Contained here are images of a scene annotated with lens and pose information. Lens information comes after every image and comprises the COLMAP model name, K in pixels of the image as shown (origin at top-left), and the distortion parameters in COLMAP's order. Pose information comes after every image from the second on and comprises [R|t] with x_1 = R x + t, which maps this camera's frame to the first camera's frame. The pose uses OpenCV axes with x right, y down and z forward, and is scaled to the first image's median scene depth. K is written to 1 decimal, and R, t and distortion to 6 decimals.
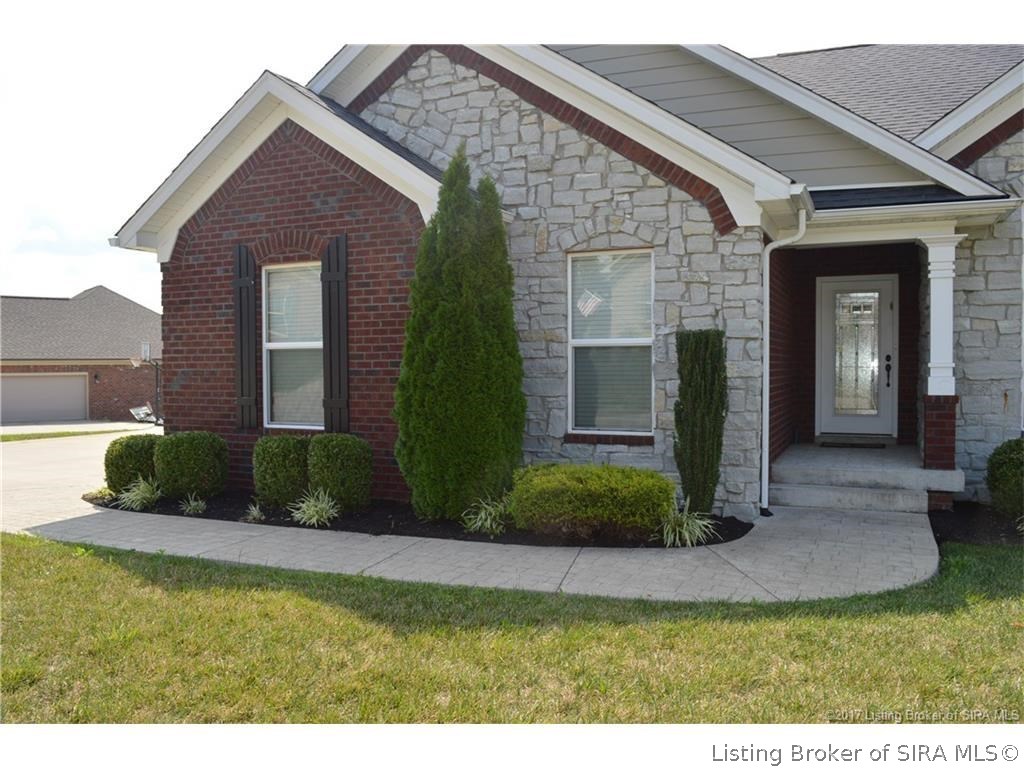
lens RADIAL K [[822.5, 0, 512.0], [0, 822.5, 384.0], [0, 0, 1]] dist [-0.075787, 0.003849]
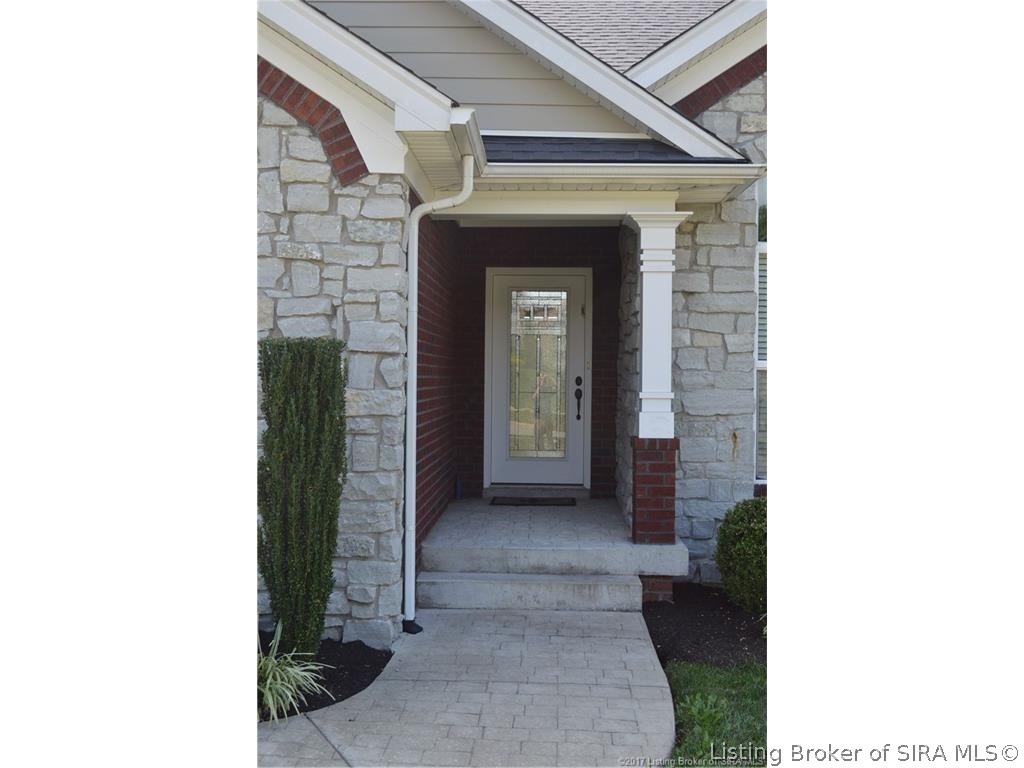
lens RADIAL K [[984.1, 0, 512.0], [0, 984.1, 384.0], [0, 0, 1]] dist [-0.009068, -0.000921]
pose [[0.925609, 0.009094, 0.378373, 0.092341], [-0.003303, 0.999867, -0.015949, -0.020065], [-0.378468, 0.013513, 0.925516, 0.257897]]
